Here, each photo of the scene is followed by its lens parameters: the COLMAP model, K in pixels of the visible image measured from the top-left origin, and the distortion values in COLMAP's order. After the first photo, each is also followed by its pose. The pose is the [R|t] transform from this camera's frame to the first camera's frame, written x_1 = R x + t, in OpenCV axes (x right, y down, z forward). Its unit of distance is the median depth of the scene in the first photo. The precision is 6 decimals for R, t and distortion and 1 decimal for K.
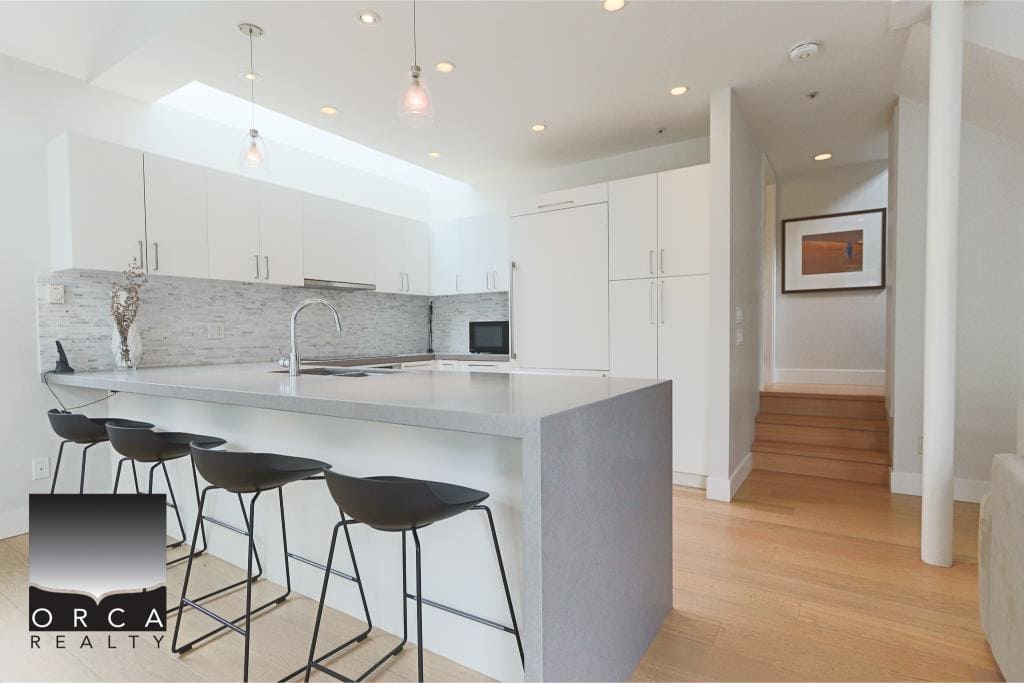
lens RADIAL K [[507.2, 0, 508.2], [0, 507.2, 344.6], [0, 0, 1]] dist [0.002083, -0.000974]
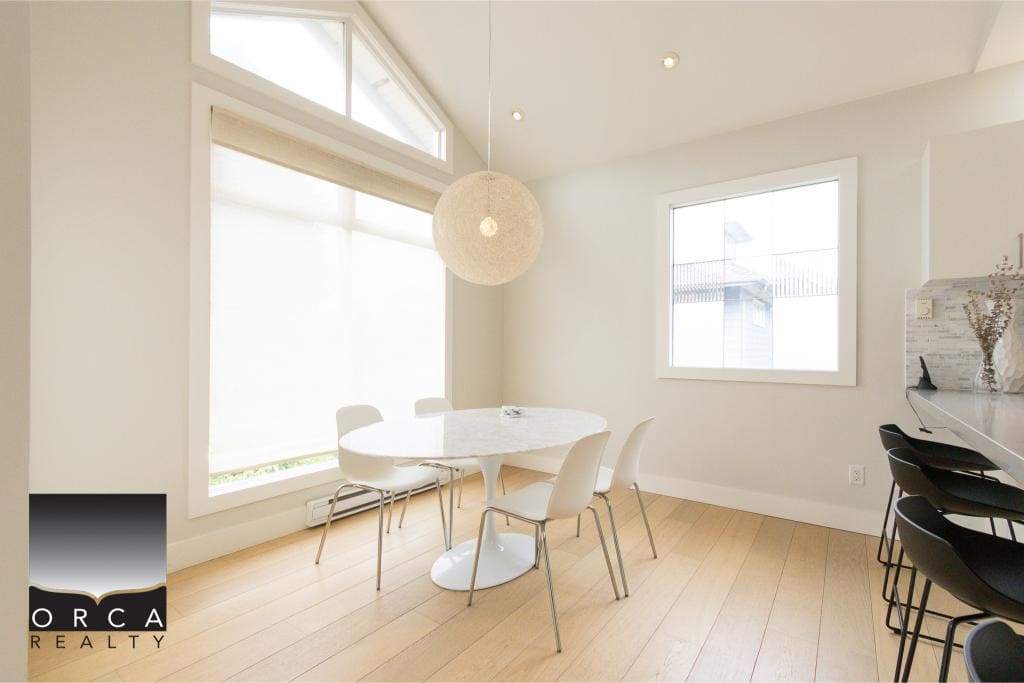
lens RADIAL K [[468.2, 0, 517.8], [0, 468.2, 339.6], [0, 0, 1]] dist [0.008569, 0.000383]
pose [[-0.039858, -0.009889, -0.999156, 0.047351], [-0.032072, 0.999448, -0.008612, -0.006264], [0.998691, 0.031702, -0.040153, 0.243350]]
